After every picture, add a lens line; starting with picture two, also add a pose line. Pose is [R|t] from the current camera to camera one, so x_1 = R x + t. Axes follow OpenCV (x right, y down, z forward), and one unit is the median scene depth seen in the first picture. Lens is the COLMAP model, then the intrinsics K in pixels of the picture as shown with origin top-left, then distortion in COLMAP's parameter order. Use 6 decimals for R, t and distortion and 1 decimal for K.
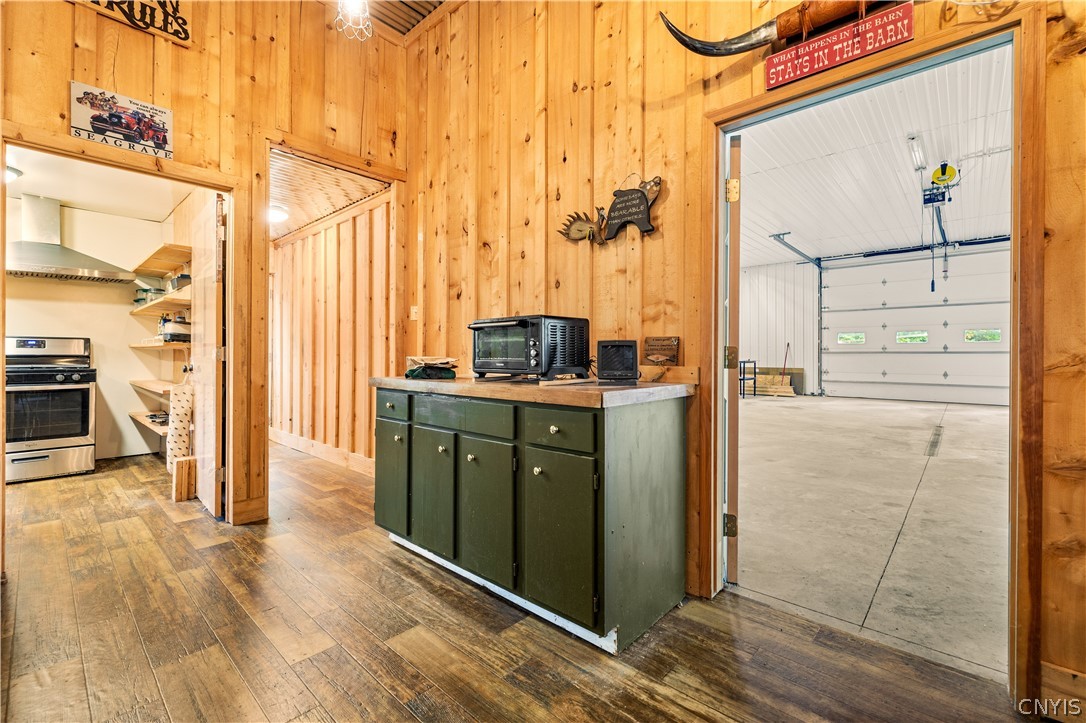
lens RADIAL K [[465.3, 0, 541.7], [0, 465.3, 353.2], [0, 0, 1]] dist [0.000542, -0.000382]
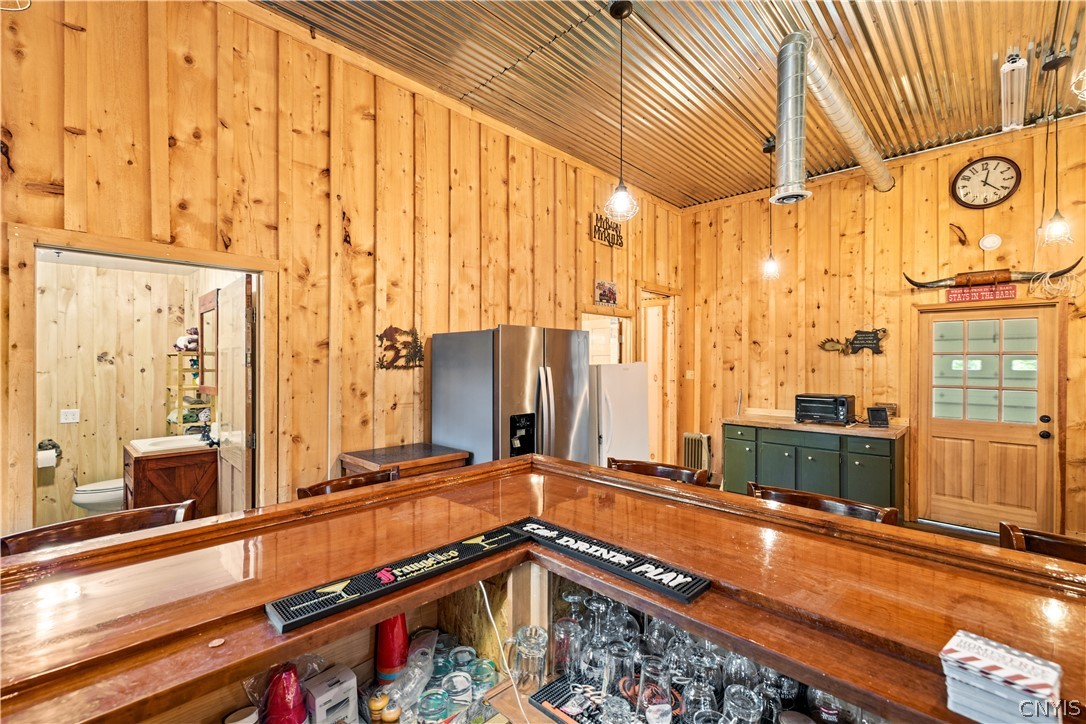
lens RADIAL K [[474.5, 0, 540.3], [0, 474.5, 360.6], [0, 0, 1]] dist [-0.000193, -0.000360]
pose [[0.999534, 0.000641, -0.030510, -1.182568], [-0.000553, 0.999996, 0.002880, -0.219611], [0.030512, -0.002862, 0.999530, -1.151219]]
